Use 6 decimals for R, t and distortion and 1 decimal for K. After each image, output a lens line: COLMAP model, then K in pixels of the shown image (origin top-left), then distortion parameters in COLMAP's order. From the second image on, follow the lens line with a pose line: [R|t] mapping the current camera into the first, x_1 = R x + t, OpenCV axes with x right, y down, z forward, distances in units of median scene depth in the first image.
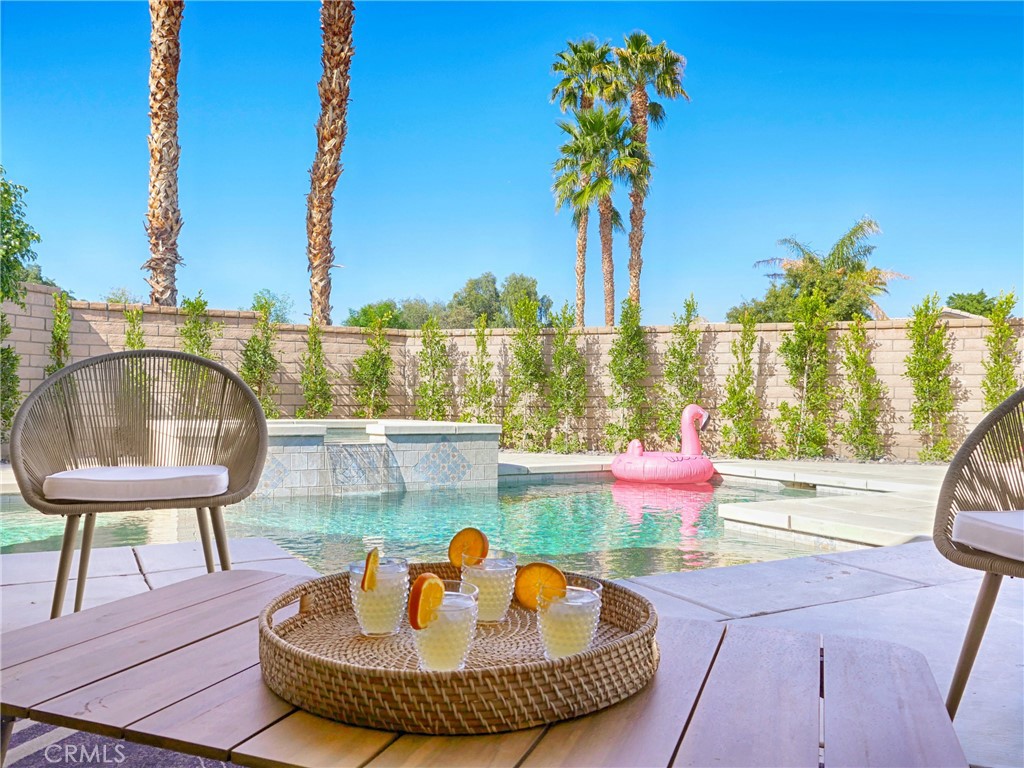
lens RADIAL K [[822.0, 0, 512.0], [0, 822.0, 384.0], [0, 0, 1]] dist [0.009320, 0.002640]
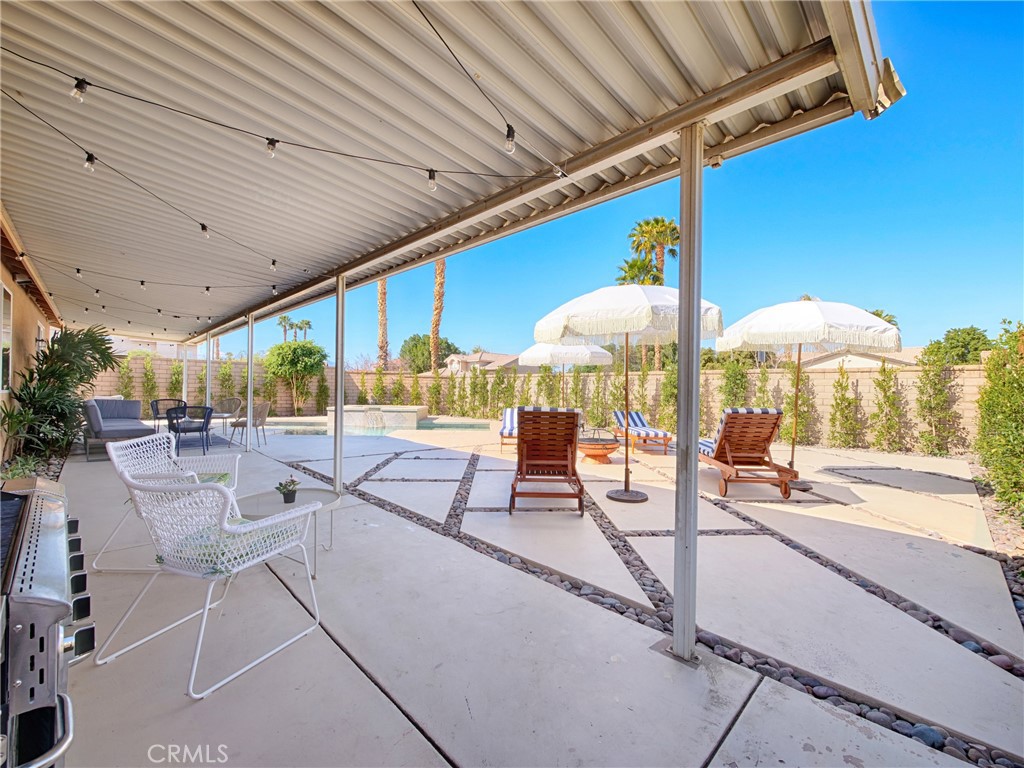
lens RADIAL K [[432.4, 0, 512.9], [0, 432.4, 390.1], [0, 0, 1]] dist [-0.005159, 0.000232]
pose [[0.902139, 0.005722, -0.431407, 0.301201], [0.000056, 0.999911, 0.013379, -0.014100], [0.431445, -0.012093, 0.902058, -0.122021]]
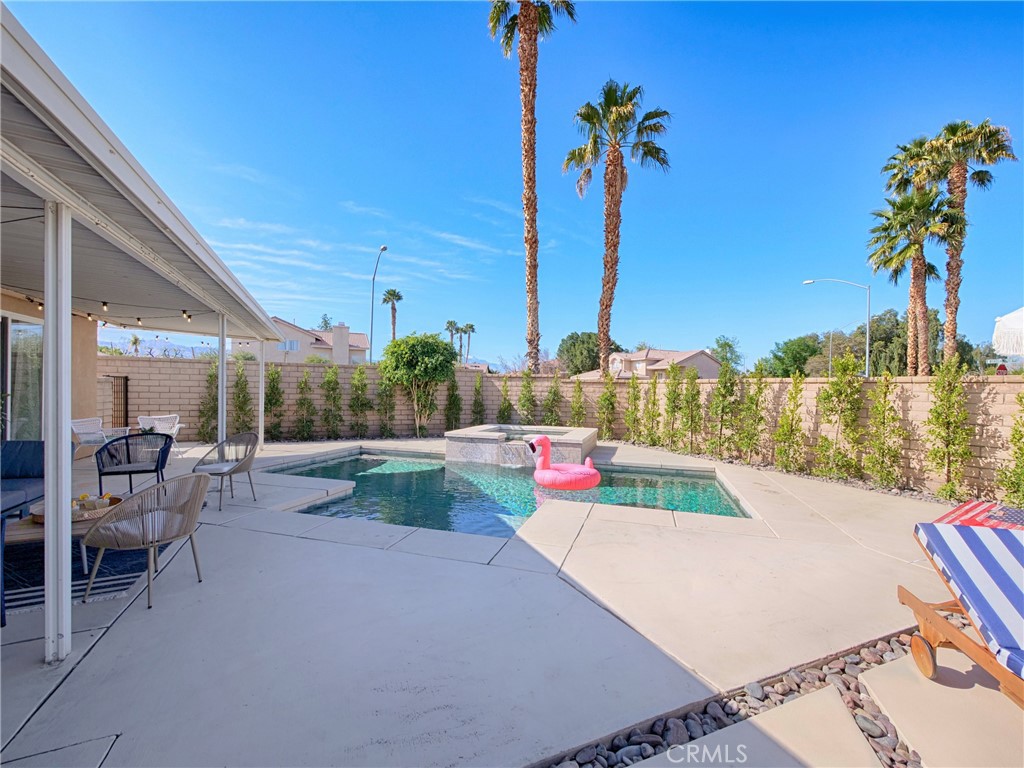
lens RADIAL K [[432.4, 0, 512.9], [0, 432.4, 390.1], [0, 0, 1]] dist [-0.005159, 0.000232]
pose [[0.692916, 0.006591, -0.720988, 0.166899], [0.003853, 0.999910, 0.012844, -0.022846], [0.721008, -0.011678, 0.692828, 0.040809]]
